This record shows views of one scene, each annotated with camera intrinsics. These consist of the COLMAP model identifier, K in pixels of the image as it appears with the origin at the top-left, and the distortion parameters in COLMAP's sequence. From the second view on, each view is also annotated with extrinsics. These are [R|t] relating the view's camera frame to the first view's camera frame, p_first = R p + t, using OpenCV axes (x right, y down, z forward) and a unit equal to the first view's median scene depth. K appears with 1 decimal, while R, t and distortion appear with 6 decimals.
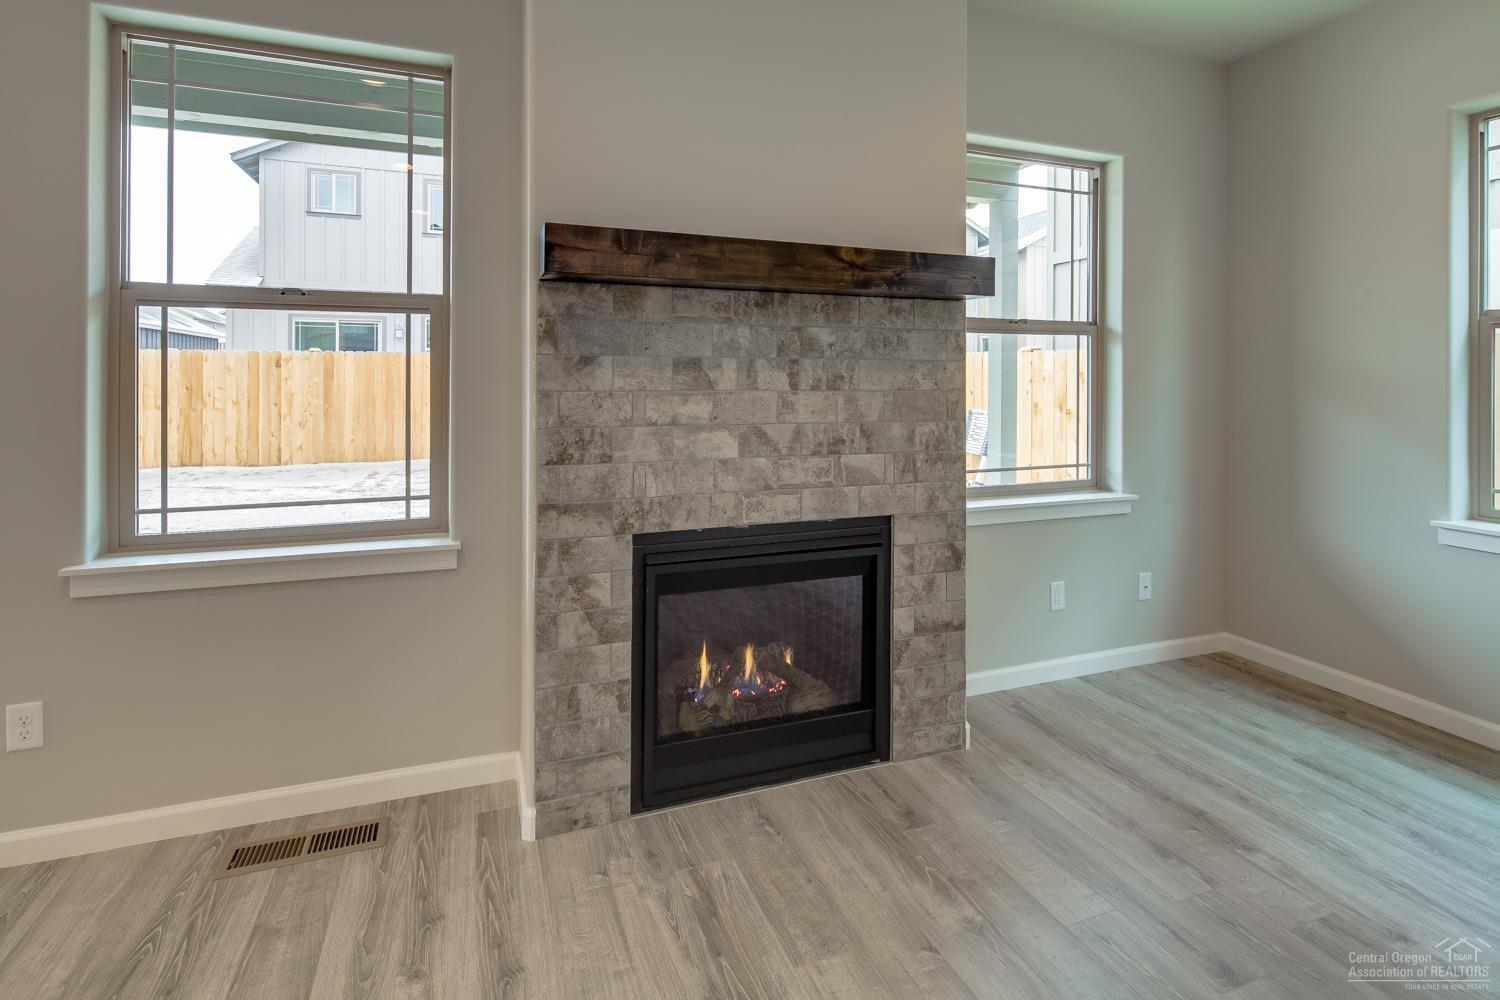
lens RADIAL K [[729.5, 0, 752.6], [0, 729.5, 378.8], [0, 0, 1]] dist [-0.003710, -0.002407]
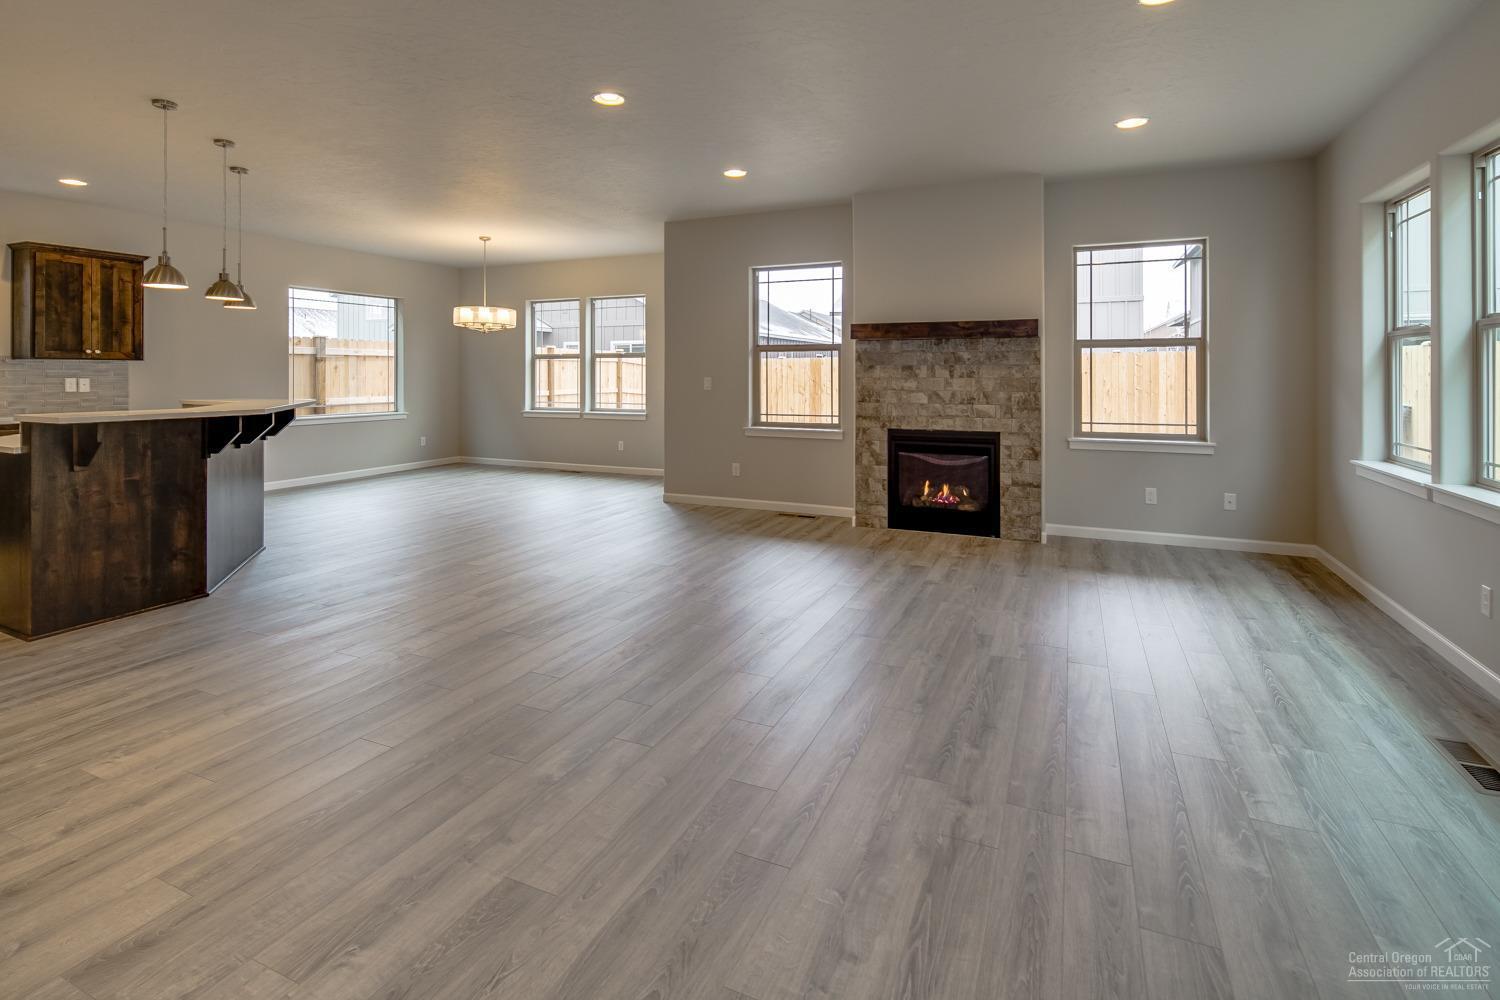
lens RADIAL K [[729.5, 0, 725.8], [0, 729.5, 375.0], [0, 0, 1]] dist [-0.003710, -0.002407]
pose [[0.685804, -0.001509, -0.727785, 1.349478], [0.004410, 0.999988, 0.002082, -0.001804], [0.727773, -0.004637, 0.685802, -1.284278]]
